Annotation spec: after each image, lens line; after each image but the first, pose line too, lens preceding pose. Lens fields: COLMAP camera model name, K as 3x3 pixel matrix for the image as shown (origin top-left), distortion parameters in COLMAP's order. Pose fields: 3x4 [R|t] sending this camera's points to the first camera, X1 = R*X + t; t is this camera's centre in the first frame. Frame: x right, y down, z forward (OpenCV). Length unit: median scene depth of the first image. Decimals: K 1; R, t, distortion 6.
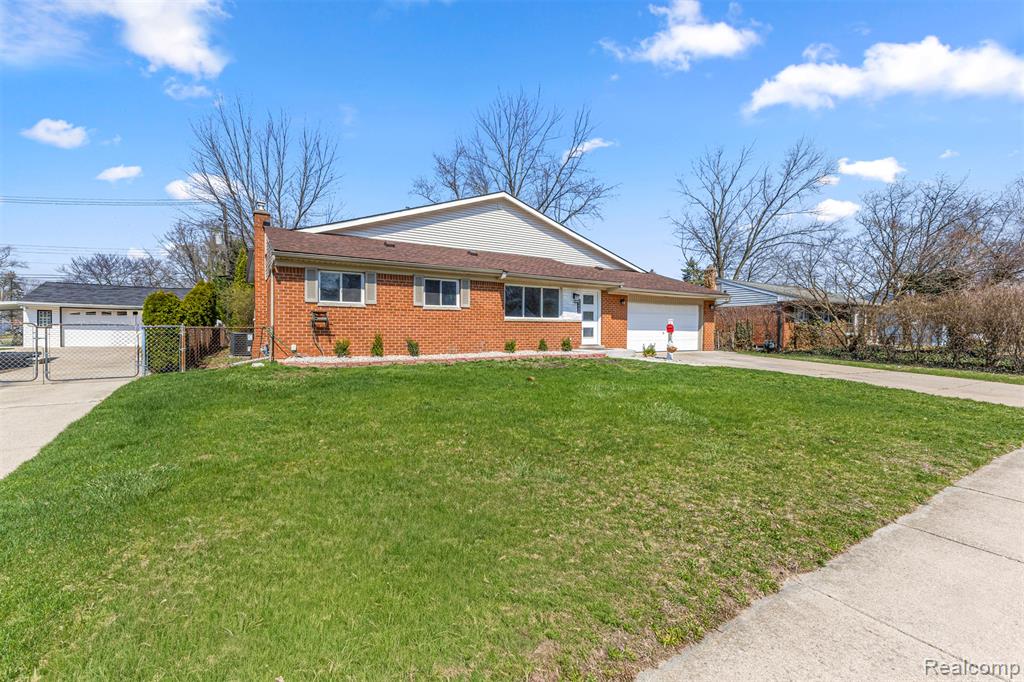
lens RADIAL K [[443.6, 0, 512.0], [0, 443.6, 341.0], [0, 0, 1]] dist [-0.001270, -0.000450]
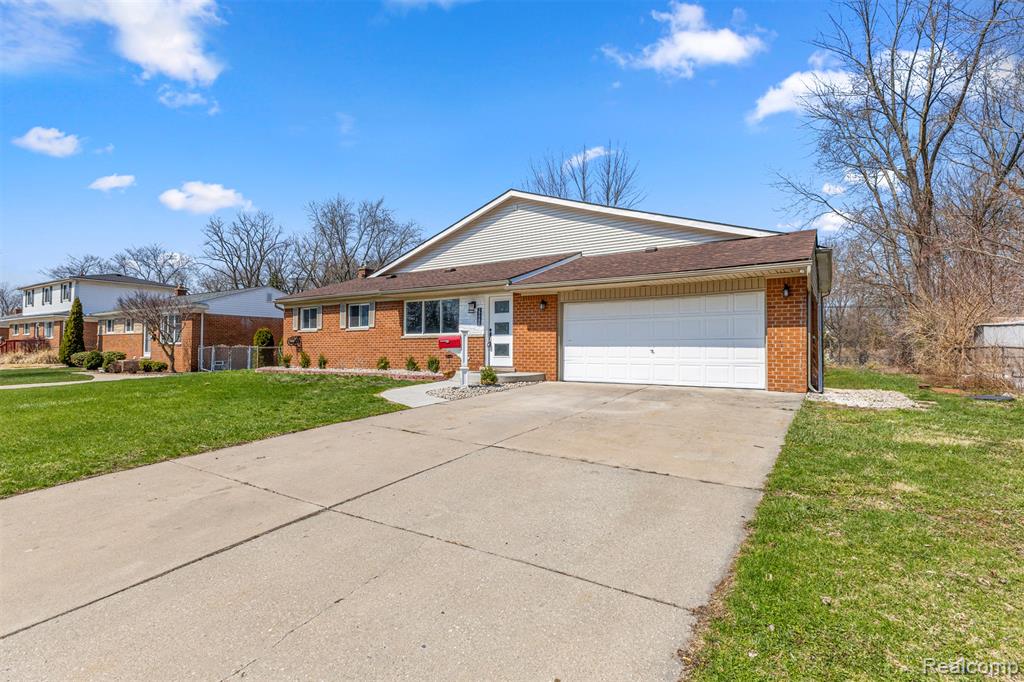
lens RADIAL K [[479.4, 0, 512.0], [0, 479.4, 341.0], [0, 0, 1]] dist [0.000128, 0.000003]
pose [[0.431140, -0.019187, -0.902081, 0.994039], [-0.020338, 0.999313, -0.030975, -0.010798], [0.902056, 0.031701, 0.430454, 0.718626]]
